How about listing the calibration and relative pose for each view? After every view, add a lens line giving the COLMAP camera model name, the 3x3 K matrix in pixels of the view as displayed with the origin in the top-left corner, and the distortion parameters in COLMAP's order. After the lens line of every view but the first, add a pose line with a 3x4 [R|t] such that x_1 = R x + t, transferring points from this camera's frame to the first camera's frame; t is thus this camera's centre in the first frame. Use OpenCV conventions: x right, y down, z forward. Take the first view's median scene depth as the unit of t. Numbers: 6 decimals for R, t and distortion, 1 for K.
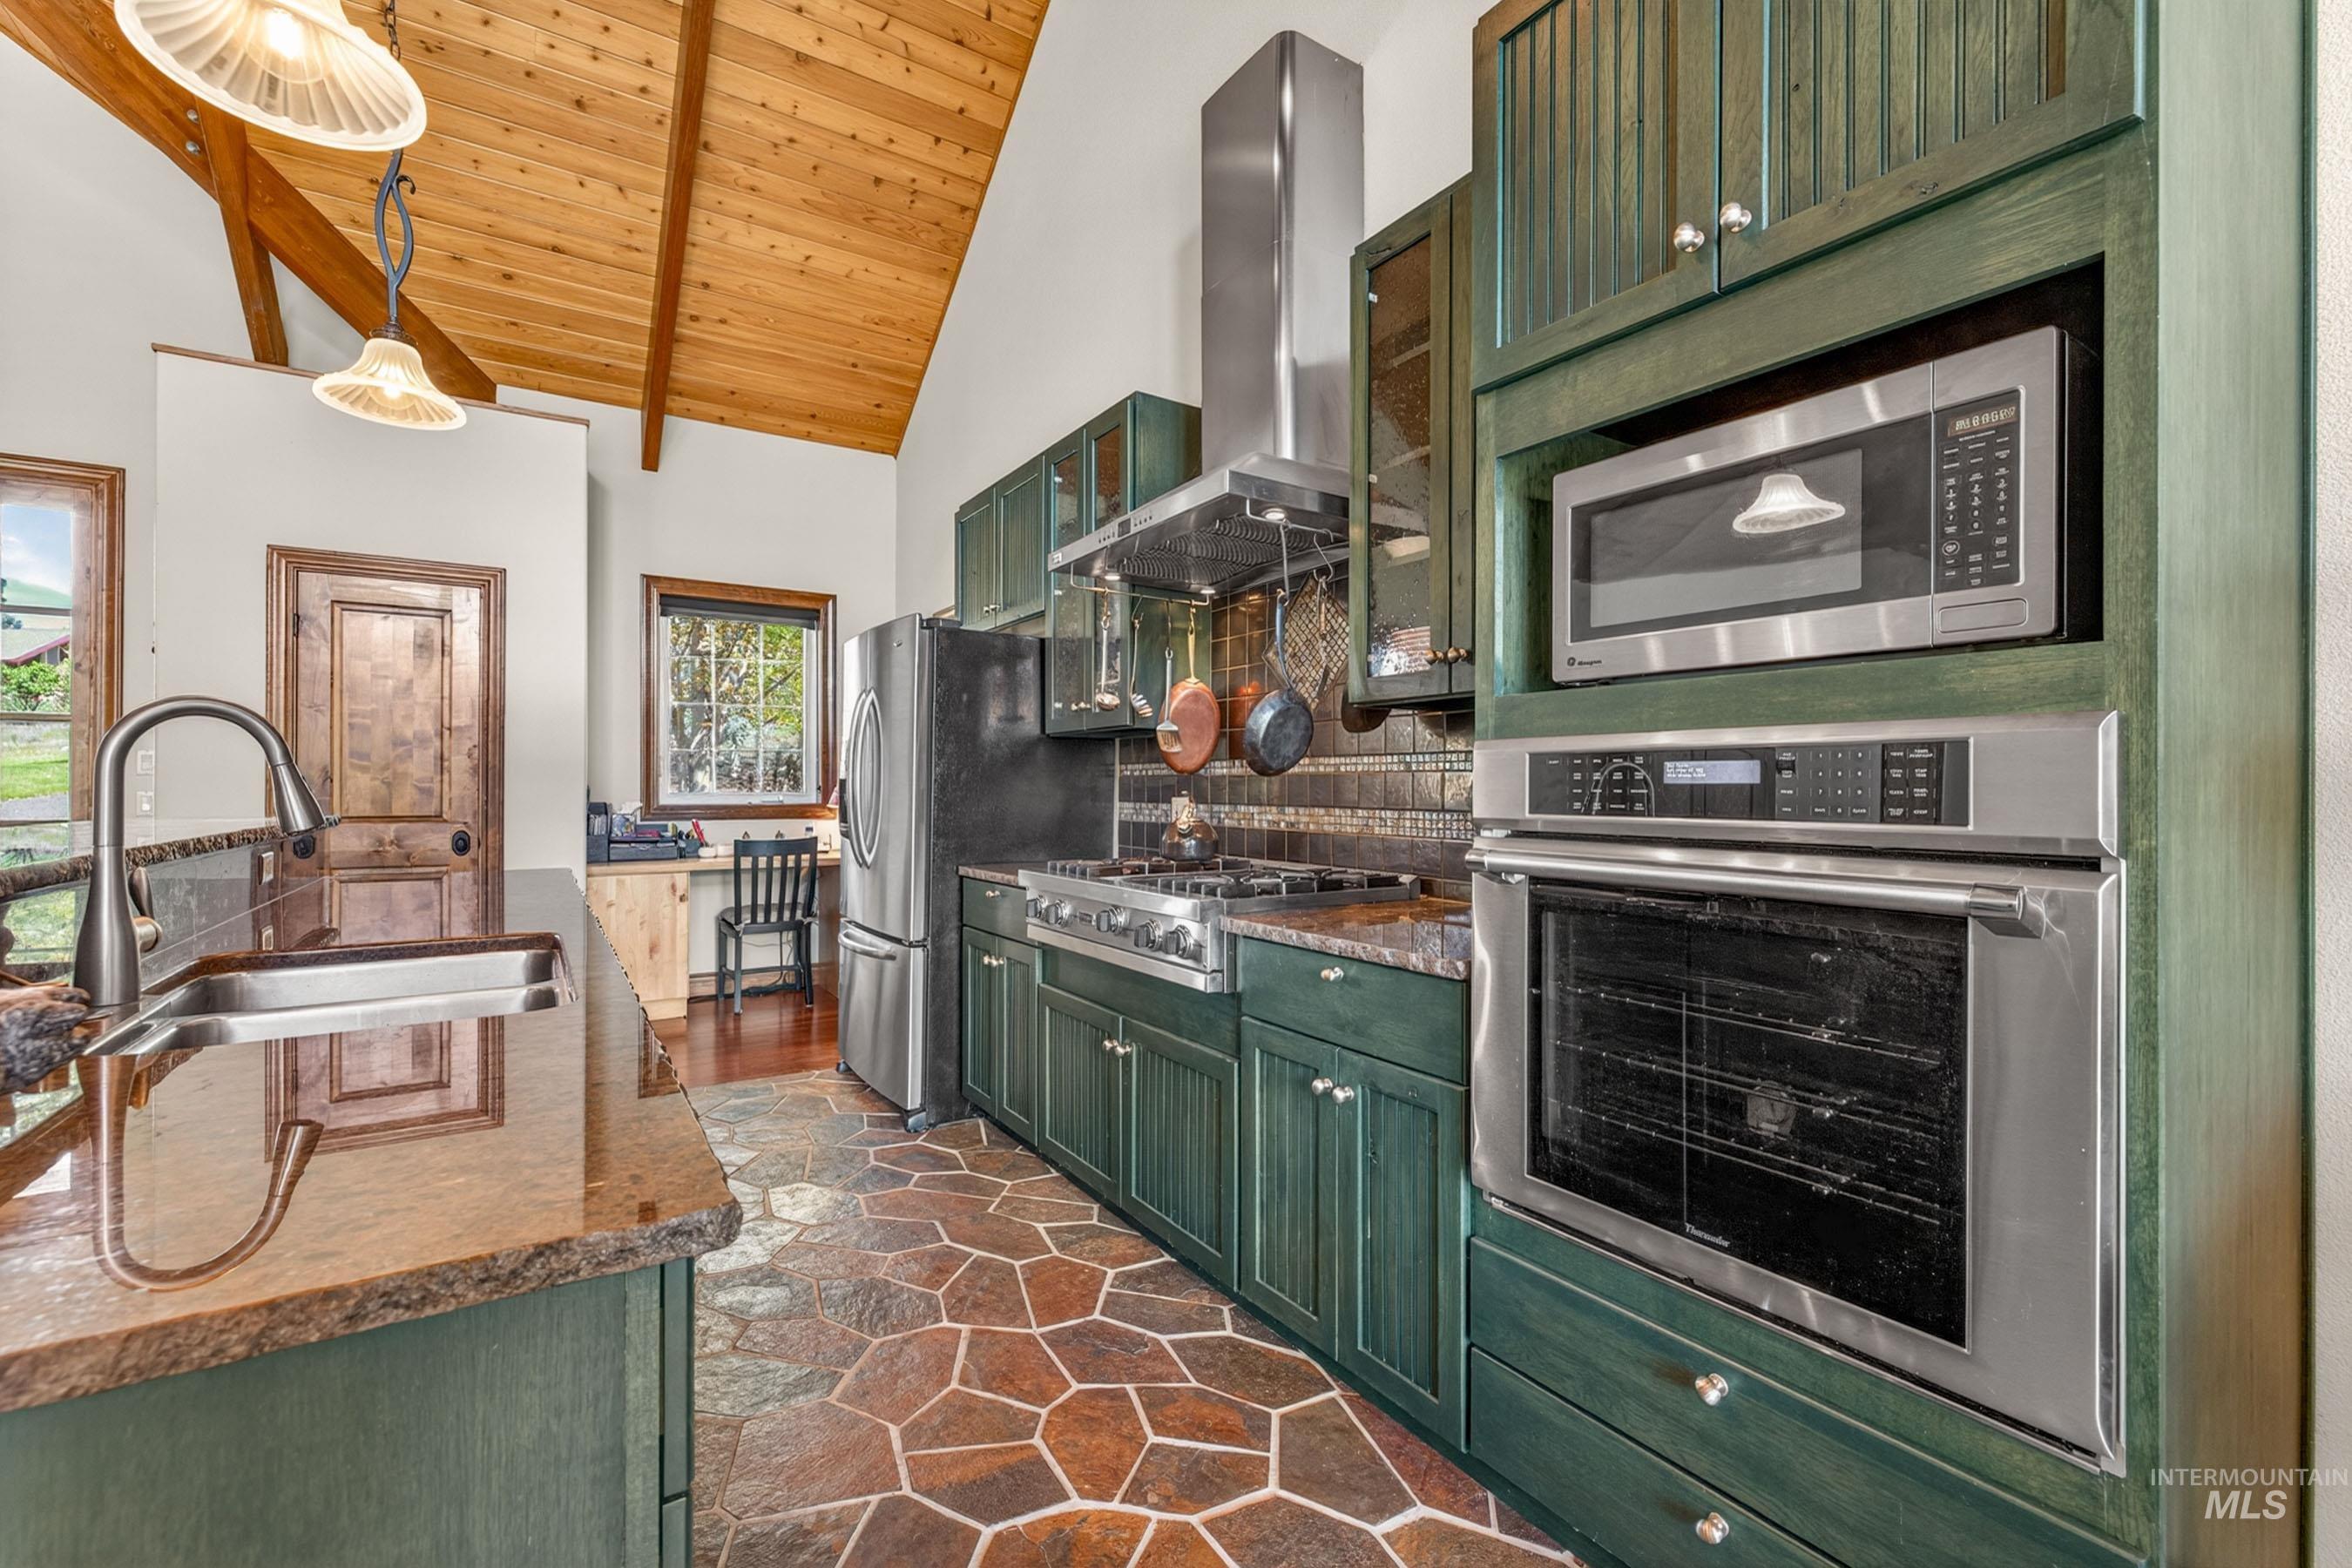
lens RADIAL K [[976.6, 0, 1176.0], [0, 976.6, 784.0], [0, 0, 1]] dist [-0.000691, -0.000421]
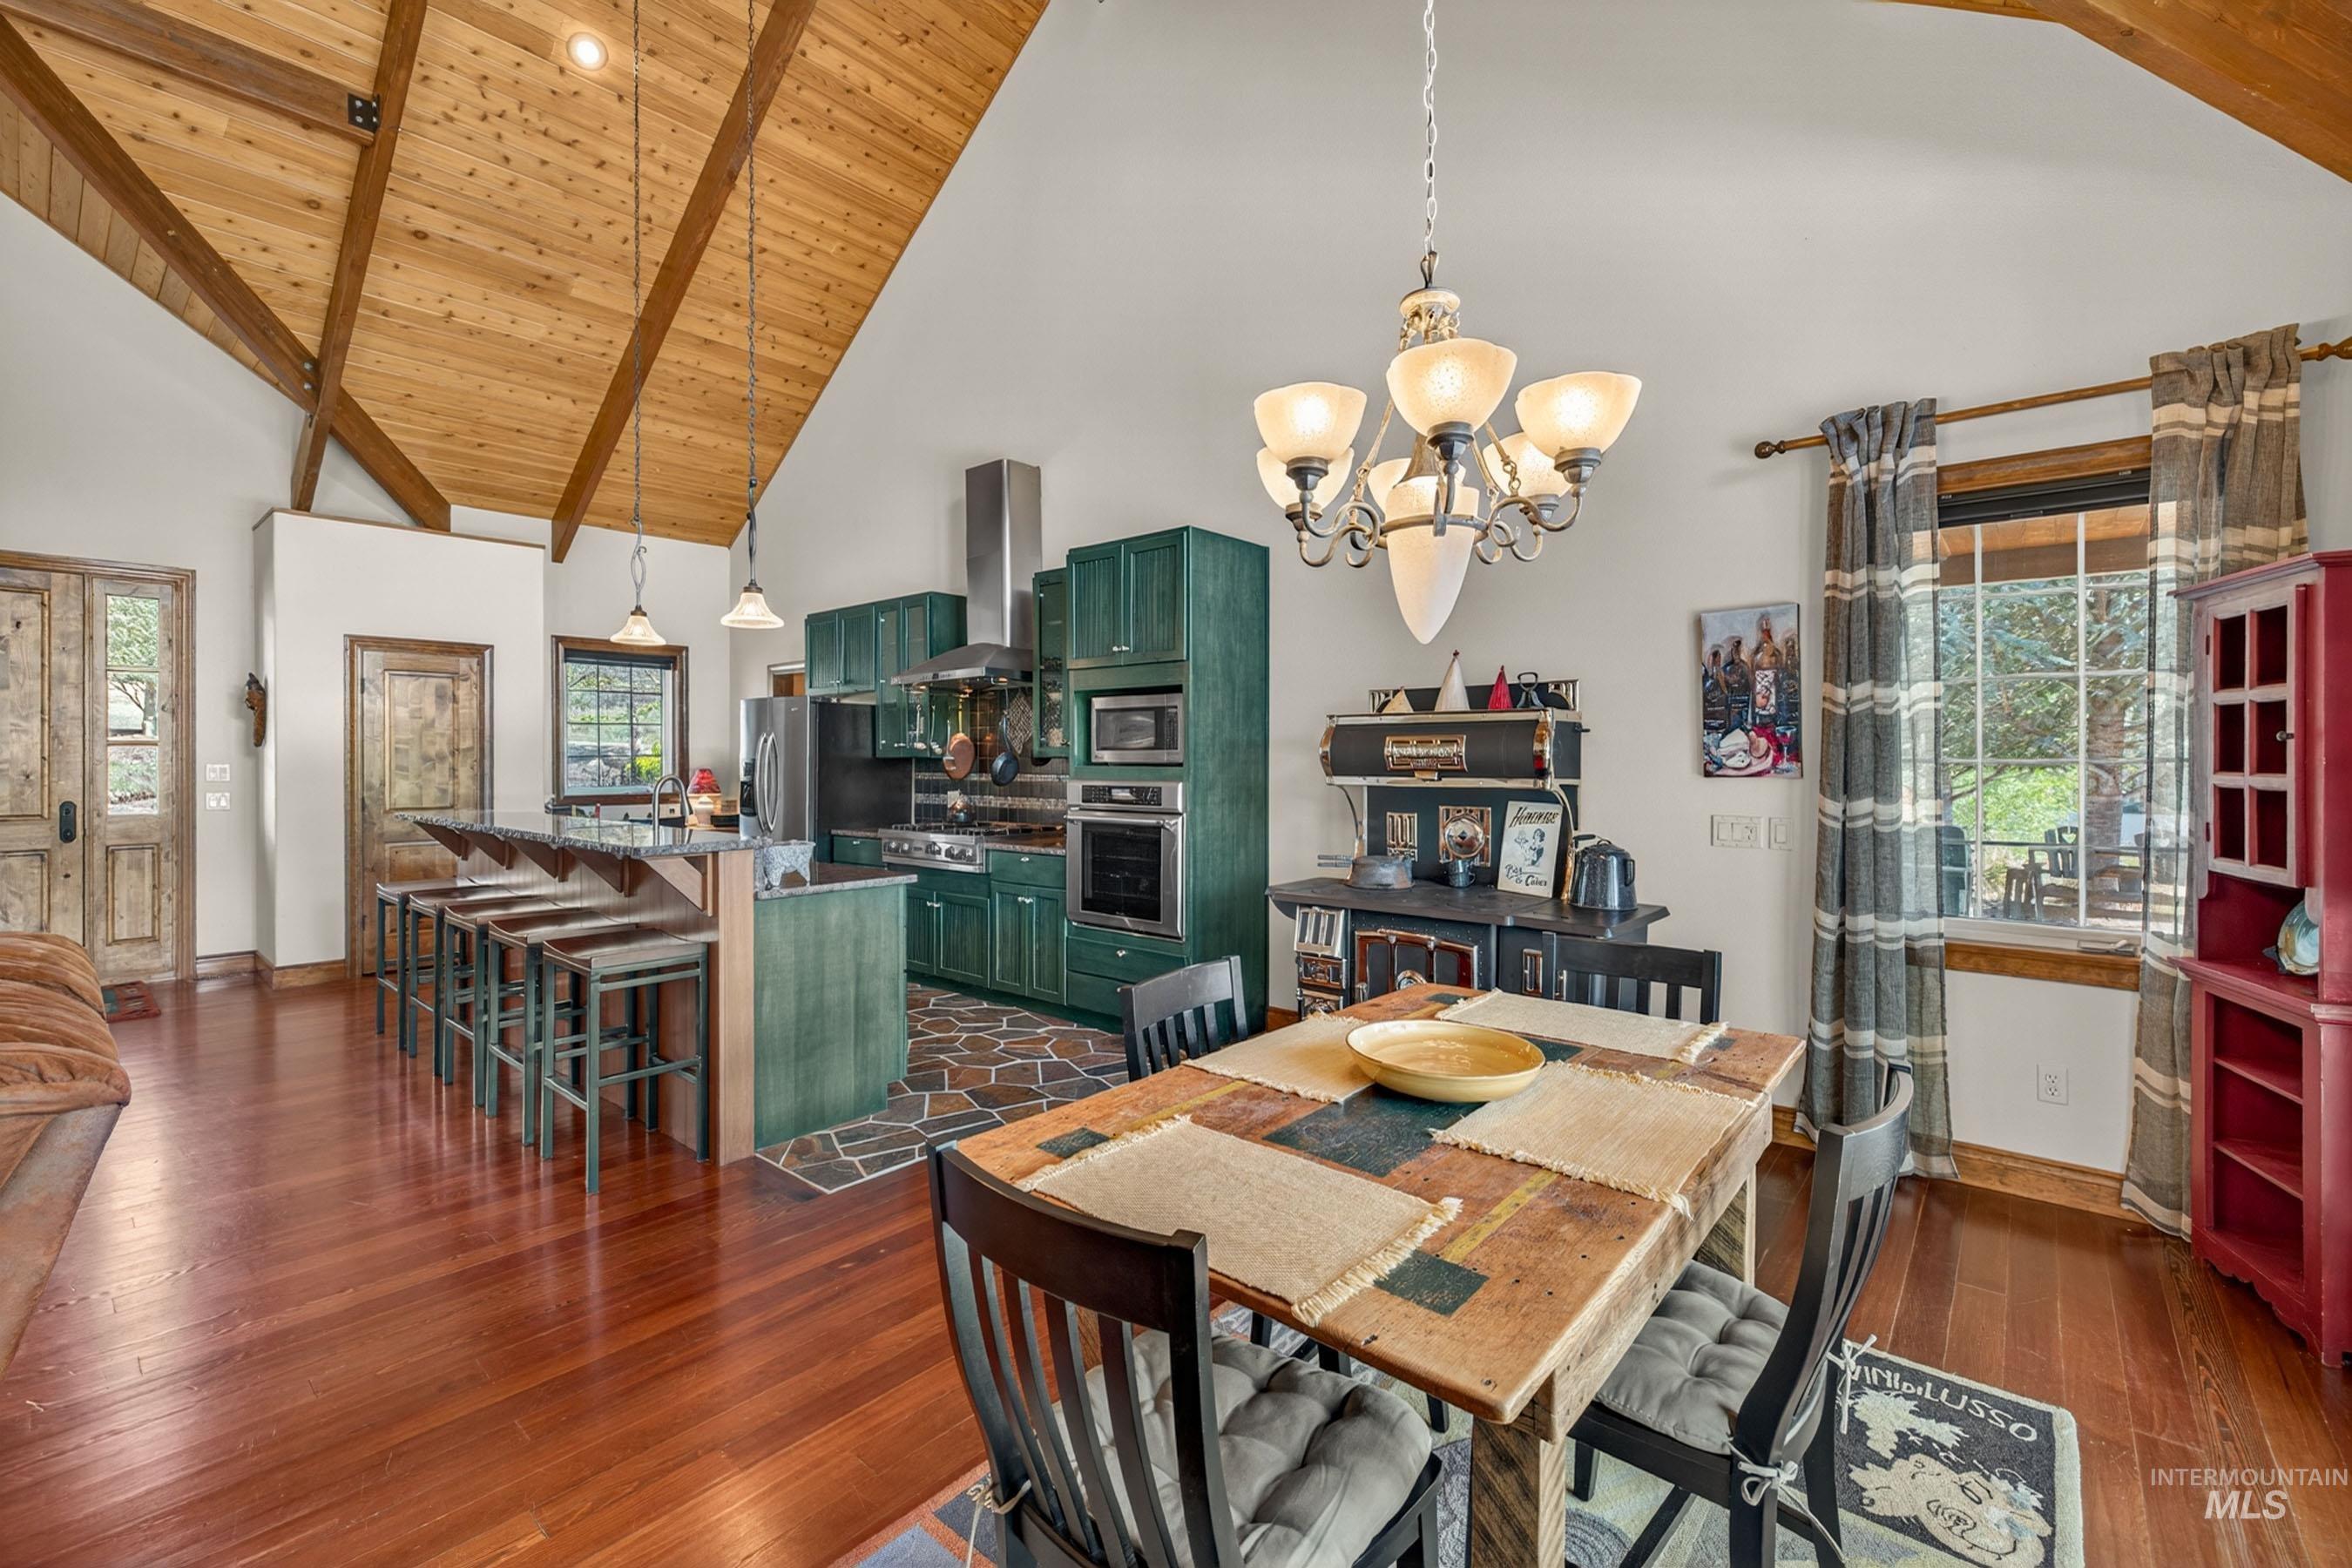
lens RADIAL K [[985.2, 0, 1181.3], [0, 985.2, 764.8], [0, 0, 1]] dist [0.000394, -0.000268]
pose [[0.958423, -0.004904, 0.285310, -0.126369], [0.001991, 0.999943, 0.010500, -0.062578], [-0.285345, -0.009496, 0.958378, -1.073809]]
